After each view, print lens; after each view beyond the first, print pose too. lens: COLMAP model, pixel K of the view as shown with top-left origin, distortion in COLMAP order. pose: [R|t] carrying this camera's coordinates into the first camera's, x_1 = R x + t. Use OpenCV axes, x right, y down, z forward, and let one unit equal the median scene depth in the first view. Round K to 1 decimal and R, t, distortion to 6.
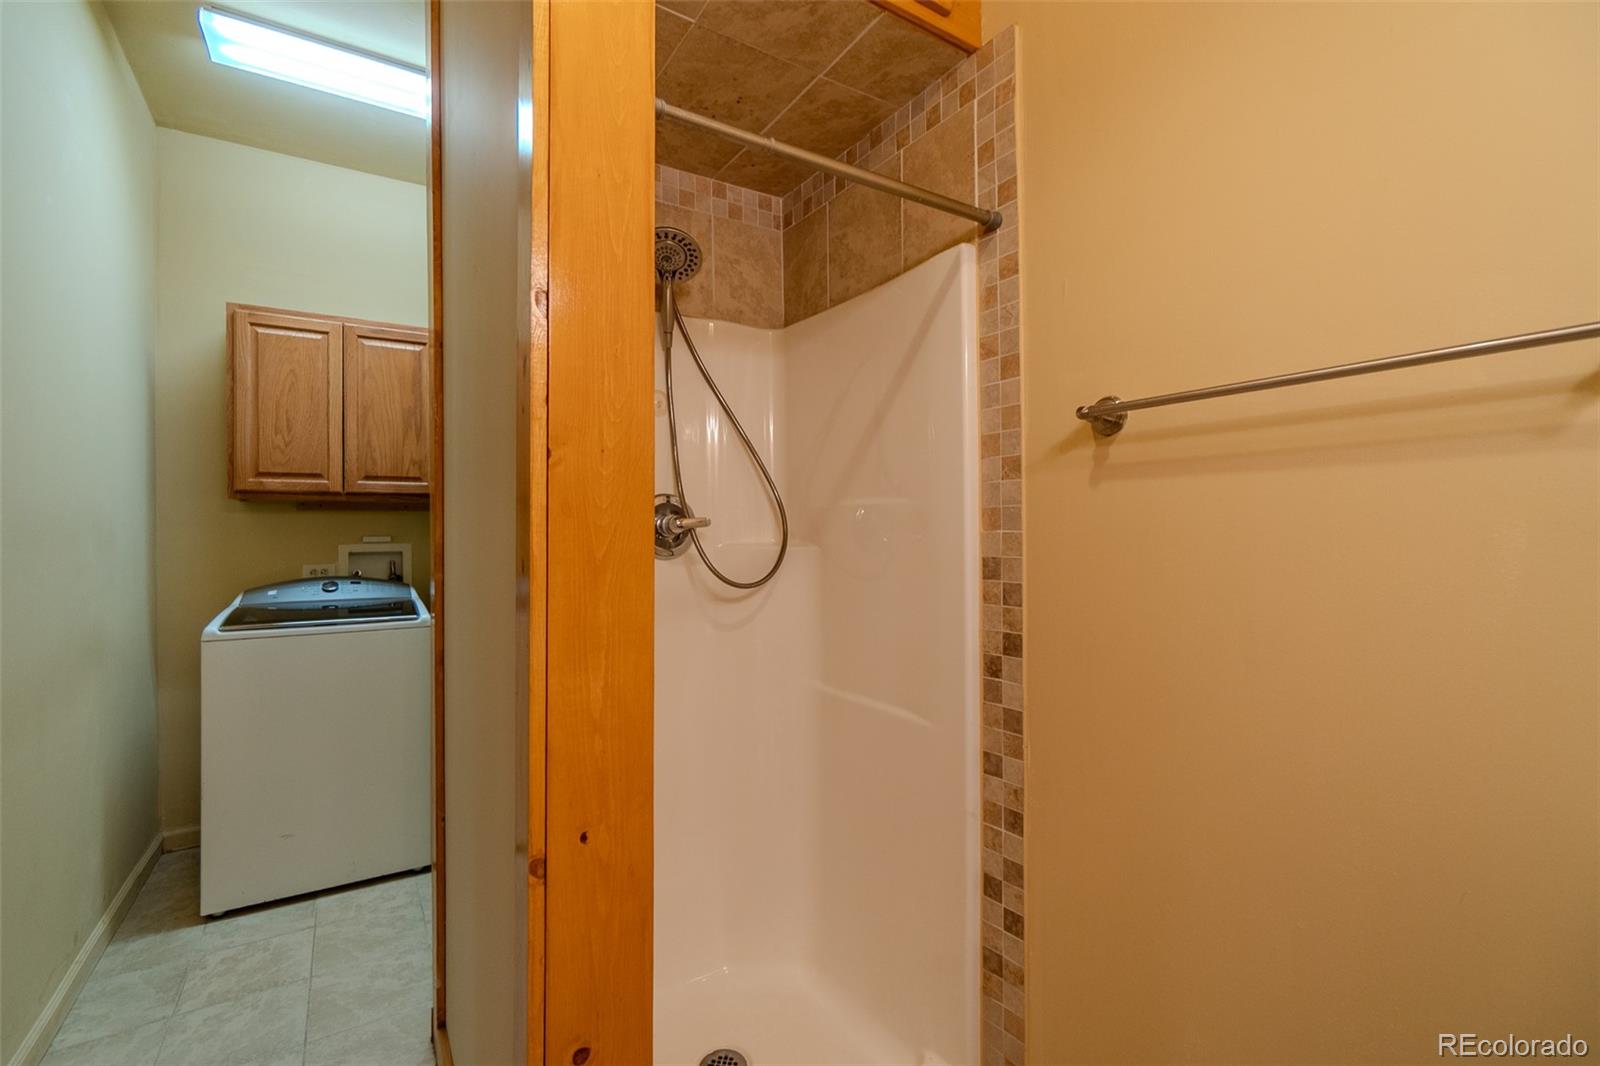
lens RADIAL K [[691.9, 0, 799.1], [0, 691.9, 528.9], [0, 0, 1]] dist [-0.004552, 0.000091]
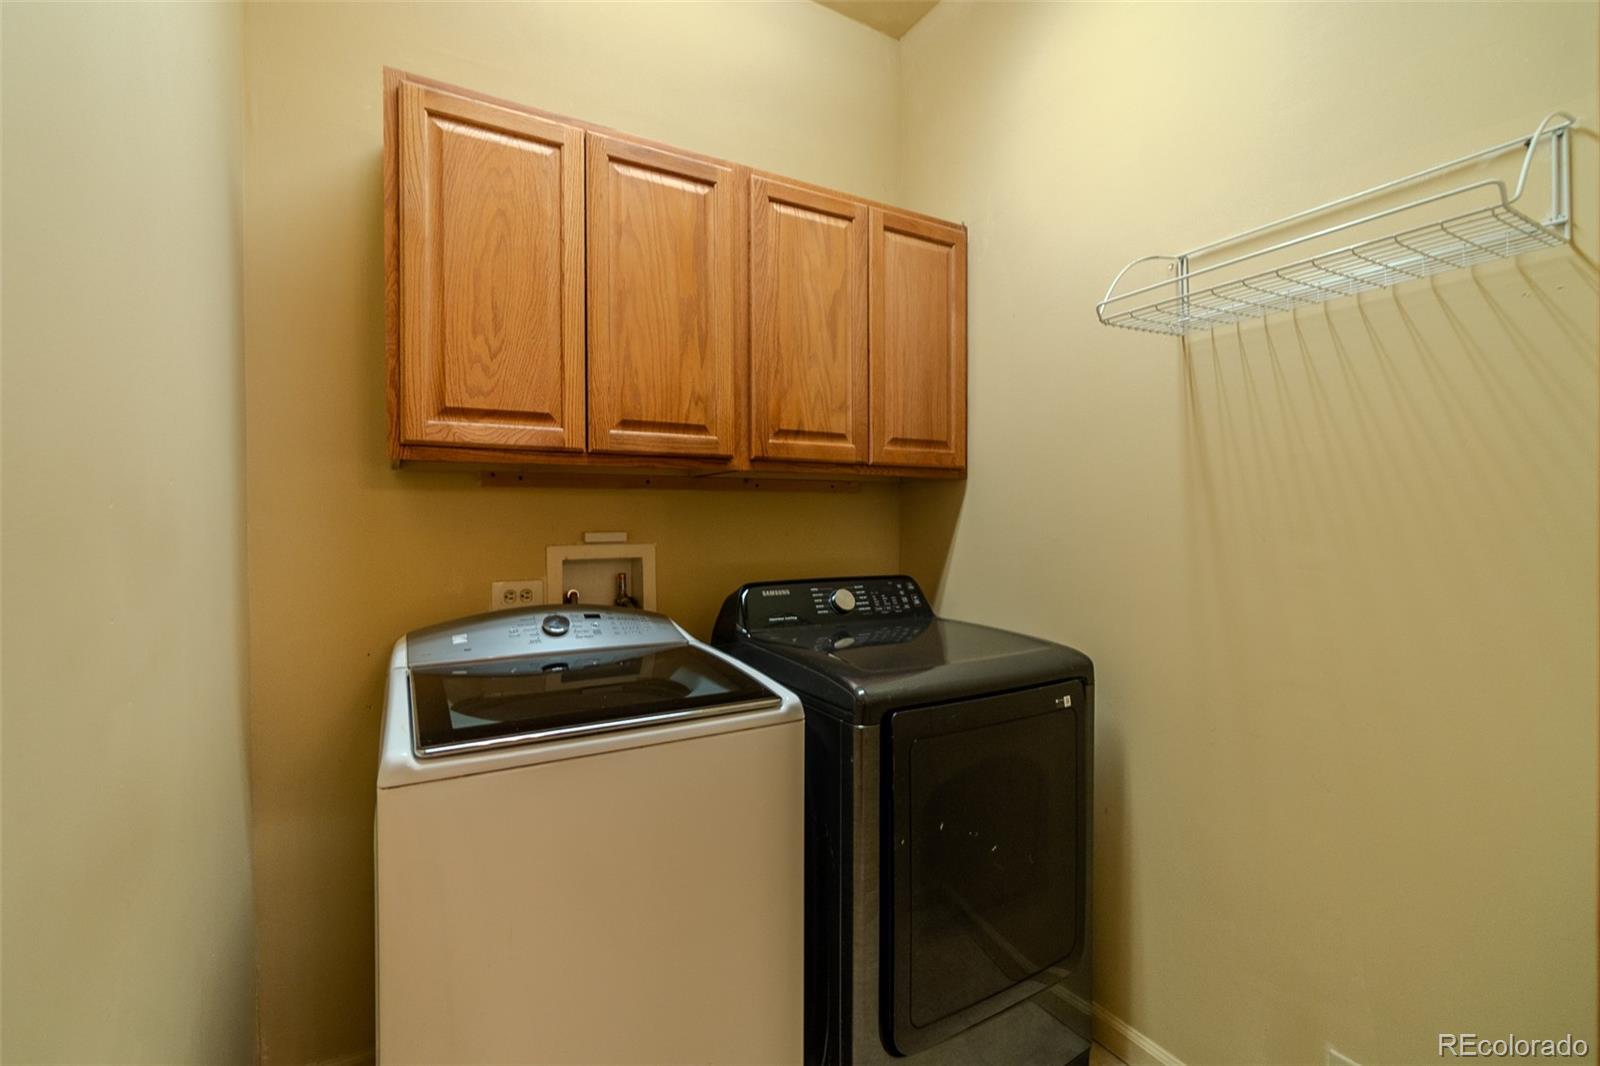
lens RADIAL K [[691.9, 0, 798.9], [0, 691.9, 530.8], [0, 0, 1]] dist [-0.004552, 0.000091]
pose [[0.999007, 0.000894, -0.044545, -0.474110], [-0.000330, 0.999920, 0.012679, 0.002249], [0.044553, -0.012652, 0.998927, 0.475922]]
